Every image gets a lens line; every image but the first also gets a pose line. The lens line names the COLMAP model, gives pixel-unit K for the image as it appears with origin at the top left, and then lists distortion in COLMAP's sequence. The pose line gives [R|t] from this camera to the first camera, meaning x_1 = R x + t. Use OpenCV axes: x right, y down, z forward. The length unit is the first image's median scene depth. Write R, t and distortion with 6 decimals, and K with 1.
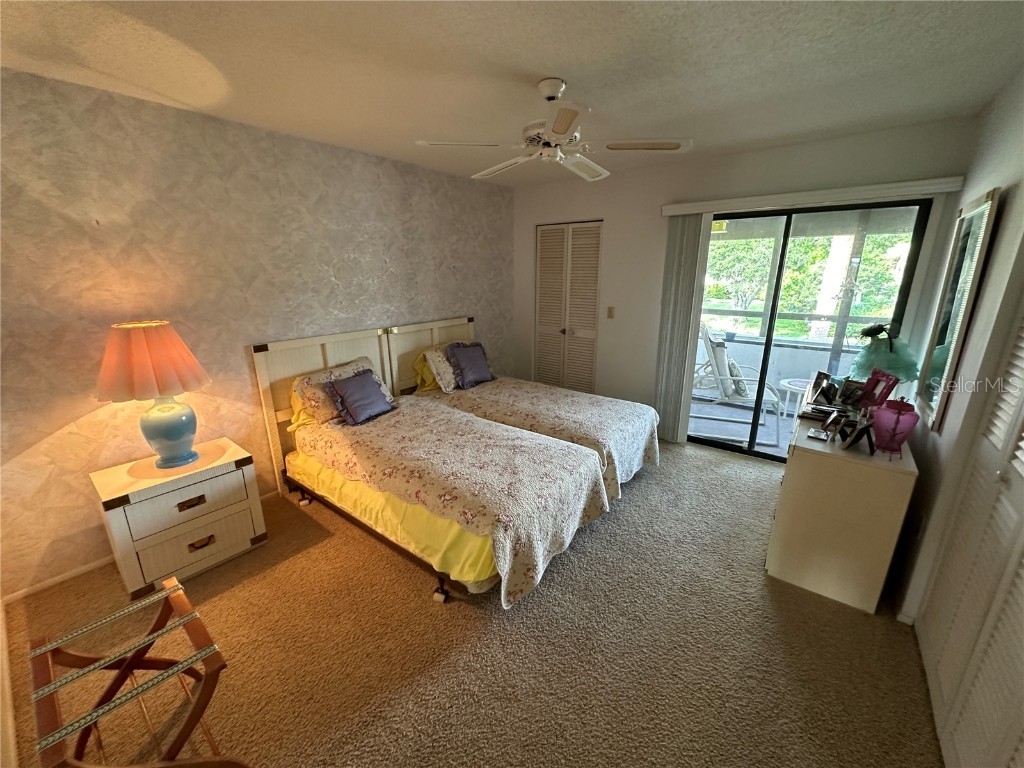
lens RADIAL K [[407.7, 0, 515.2], [0, 407.7, 386.0], [0, 0, 1]] dist [-0.004883, 0.001254]
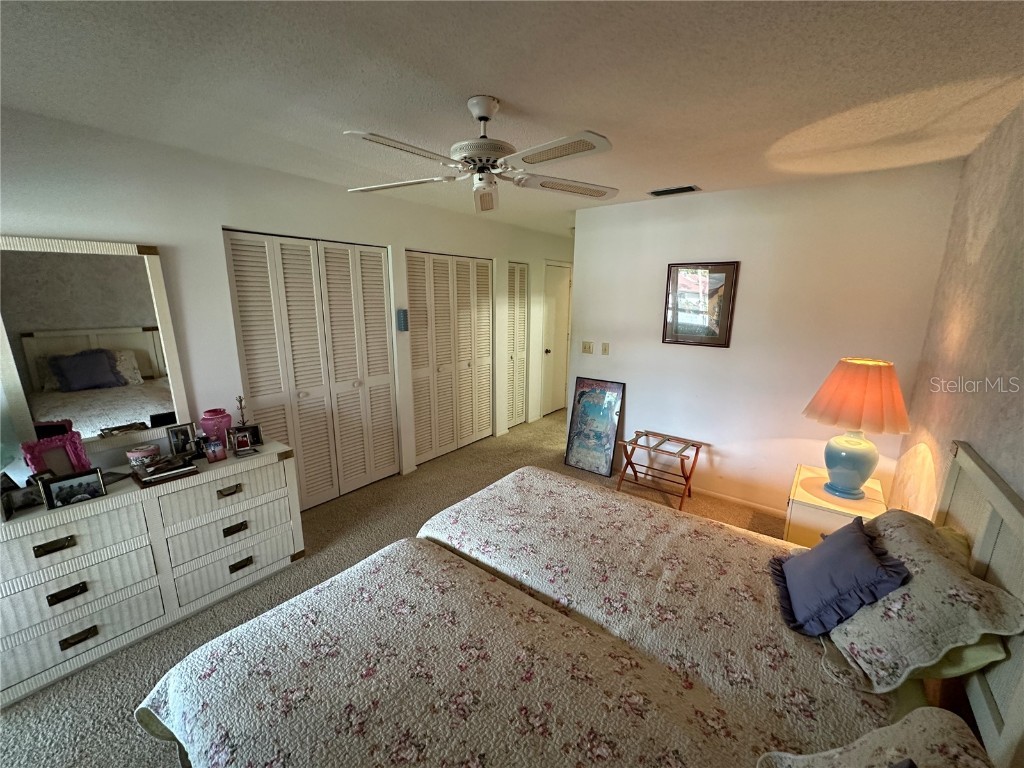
lens RADIAL K [[407.7, 0, 513.1], [0, 407.7, 383.6], [0, 0, 1]] dist [-0.004883, 0.001254]
pose [[-0.999980, -0.005159, -0.003665, 0.017007], [-0.006279, 0.880881, 0.473295, -0.434013], [0.000787, 0.473309, -0.880896, 1.416950]]
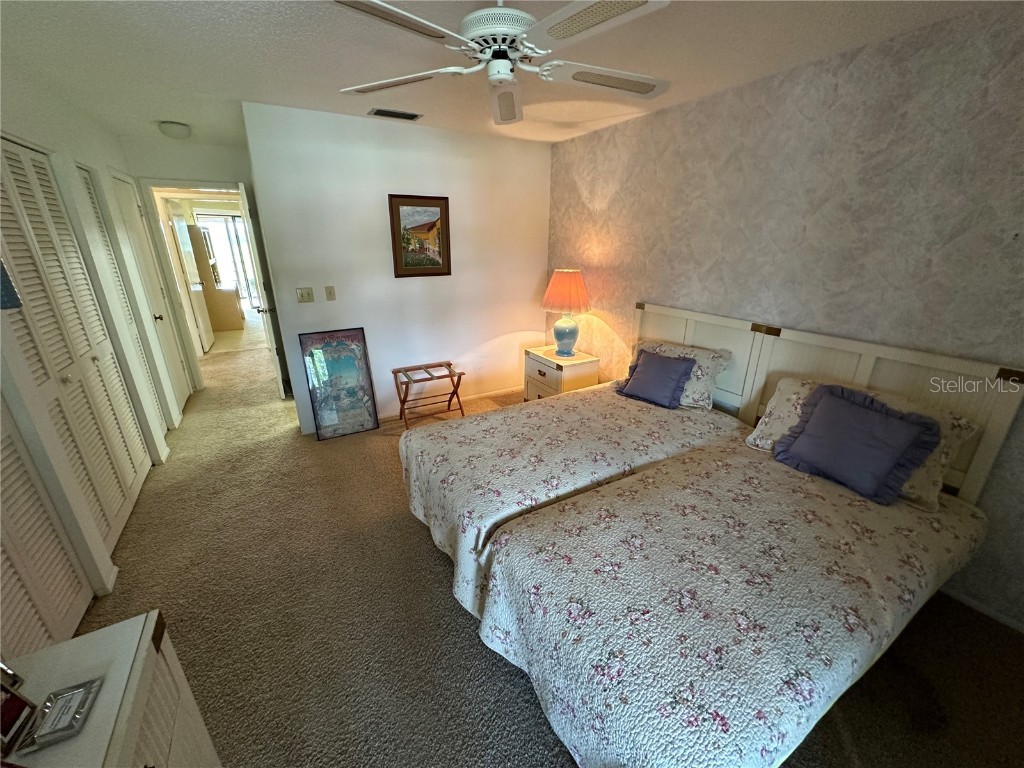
lens RADIAL K [[407.7, 0, 507.0], [0, 407.7, 384.9], [0, 0, 1]] dist [-0.004883, 0.001254]
pose [[-0.379918, 0.319515, -0.868085, 0.614596], [-0.255155, 0.865844, 0.430359, -0.295545], [0.889133, 0.384998, -0.247424, 0.996923]]
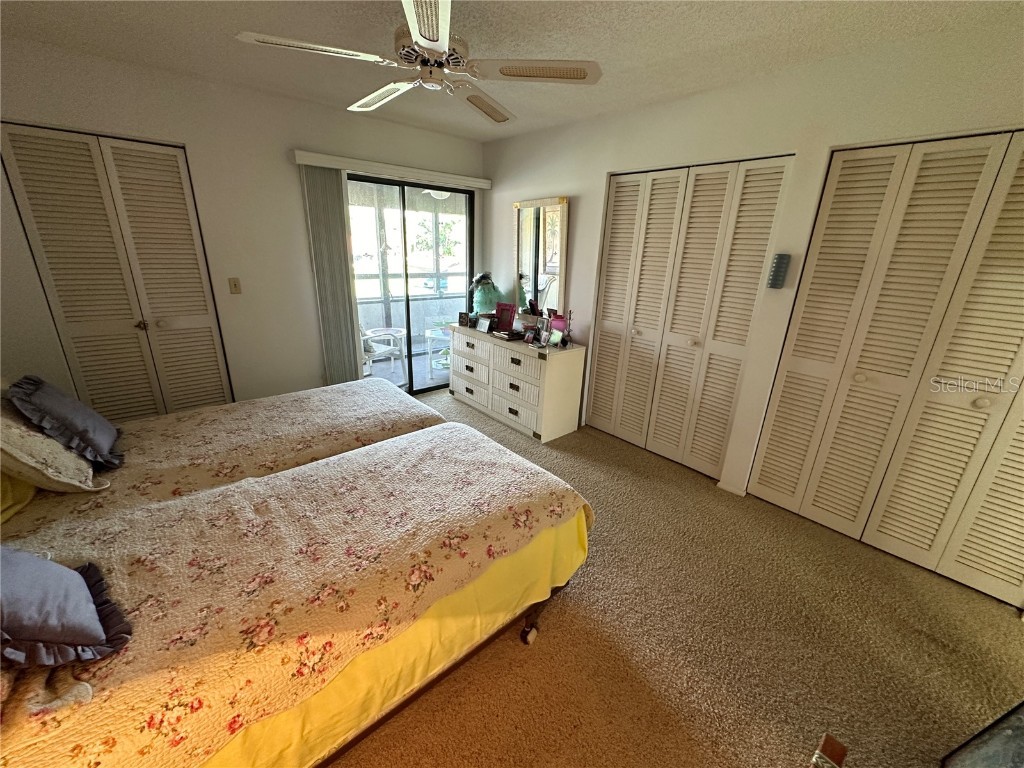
lens RADIAL K [[407.7, 0, 510.0], [0, 407.7, 382.9], [0, 0, 1]] dist [-0.004883, 0.001254]
pose [[0.198225, -0.305785, 0.931237, -0.582276], [0.233688, 0.937436, 0.258077, -0.130886], [-0.951891, 0.166462, 0.257281, 0.541898]]
